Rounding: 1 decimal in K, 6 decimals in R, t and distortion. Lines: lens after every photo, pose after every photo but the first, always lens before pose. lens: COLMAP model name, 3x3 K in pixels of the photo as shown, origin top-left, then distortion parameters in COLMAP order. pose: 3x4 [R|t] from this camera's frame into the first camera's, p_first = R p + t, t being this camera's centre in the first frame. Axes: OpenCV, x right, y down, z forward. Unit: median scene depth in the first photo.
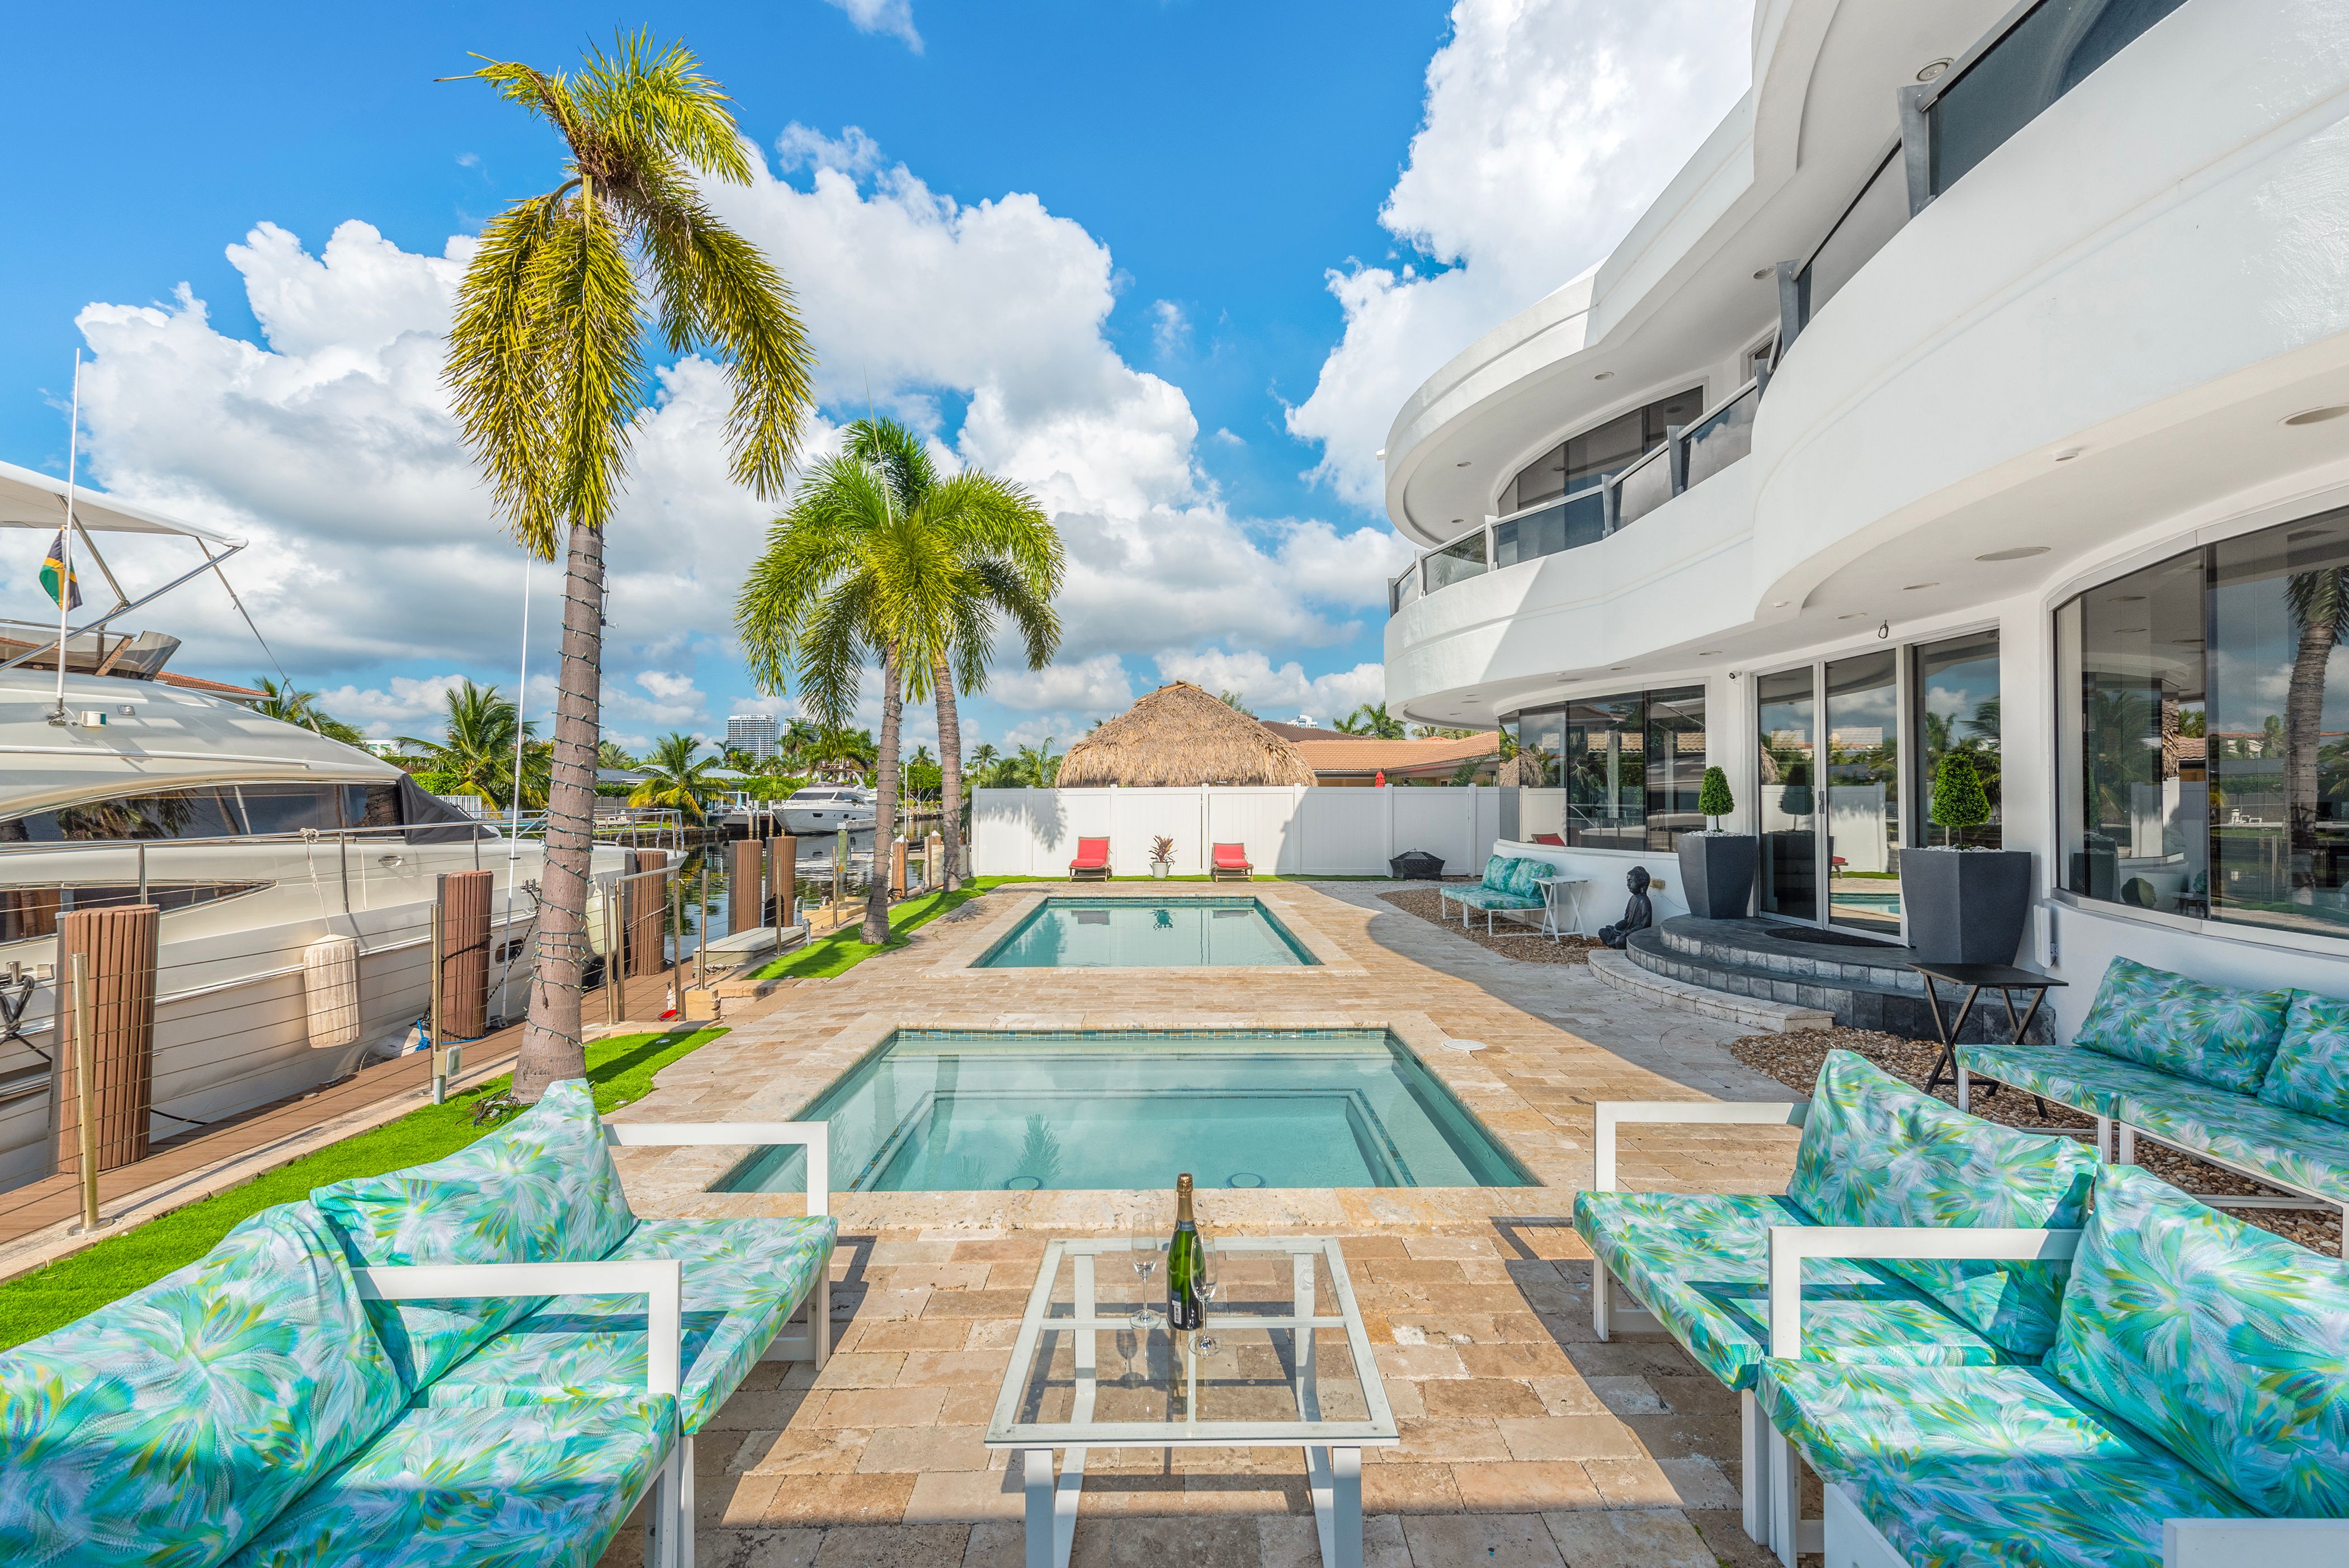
lens RADIAL K [[939.3, 0, 1180.0], [0, 939.3, 794.9], [0, 0, 1]] dist [-0.000965, -0.000229]
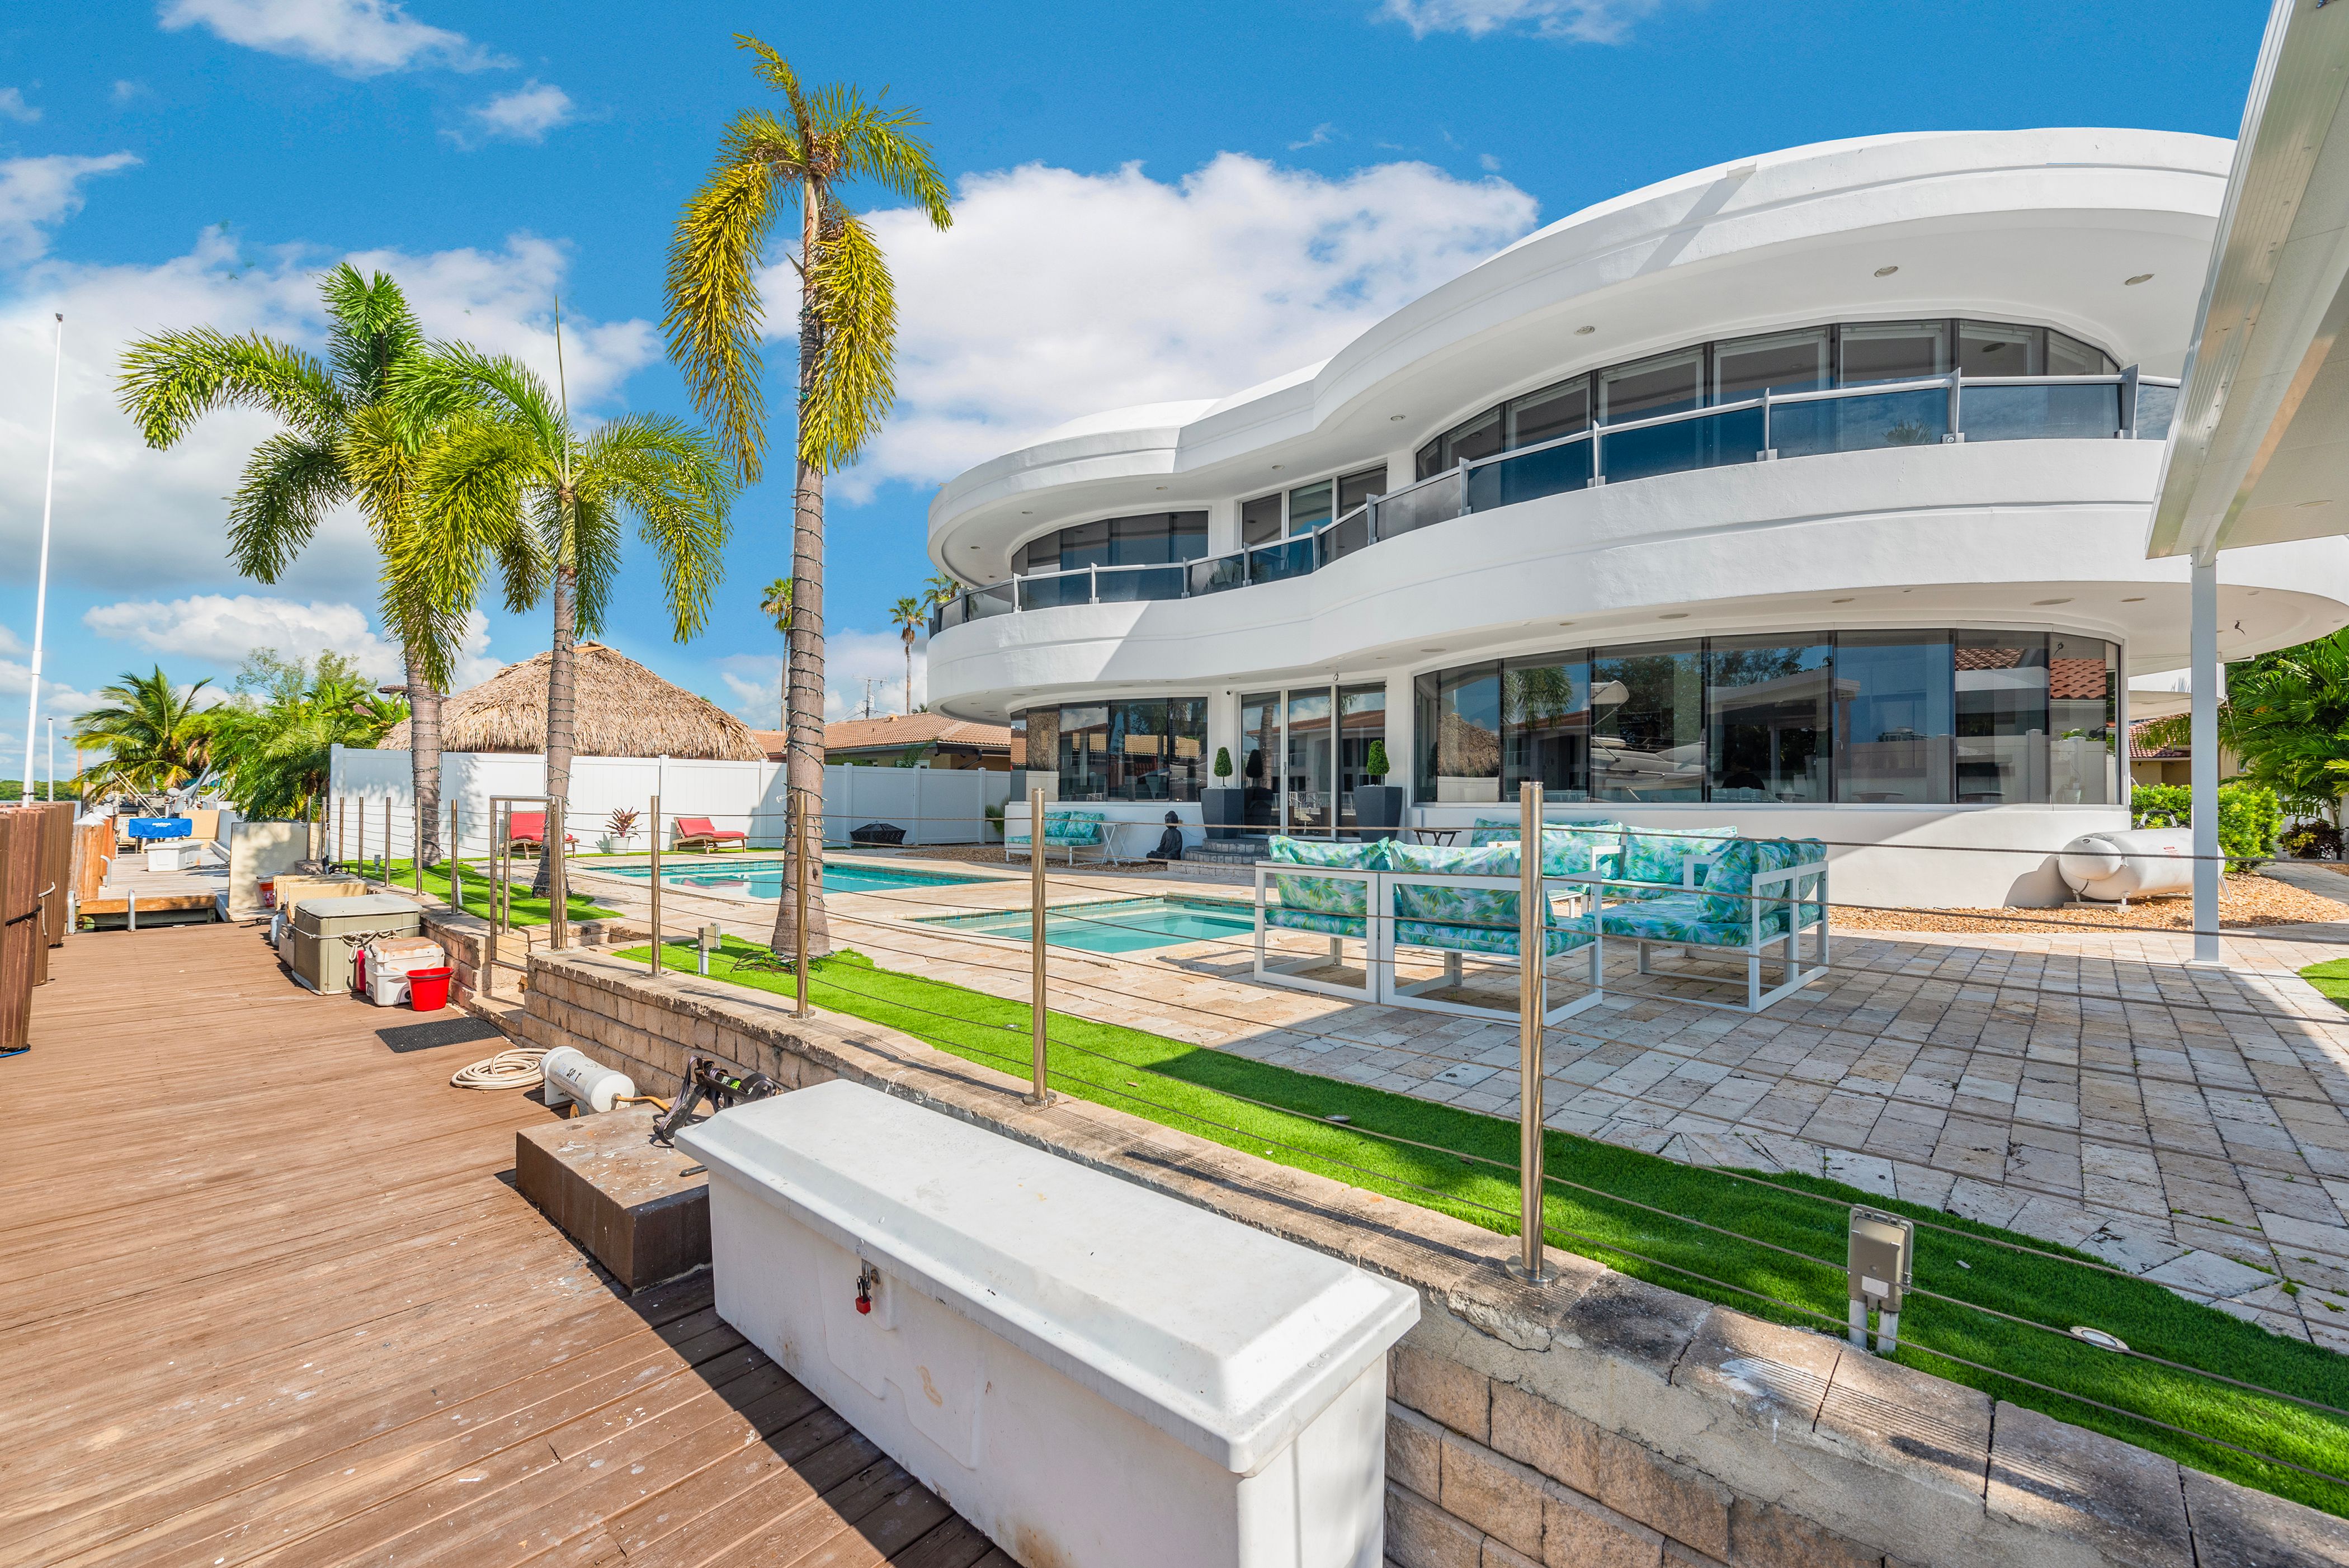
lens RADIAL K [[939.3, 0, 1180.0], [0, 939.3, 794.9], [0, 0, 1]] dist [-0.000965, -0.000229]
pose [[0.670289, 0.008374, 0.742053, -0.338765], [-0.005015, 0.999965, -0.006755, 0.032338], [-0.742083, 0.000806, 0.670308, -0.024465]]
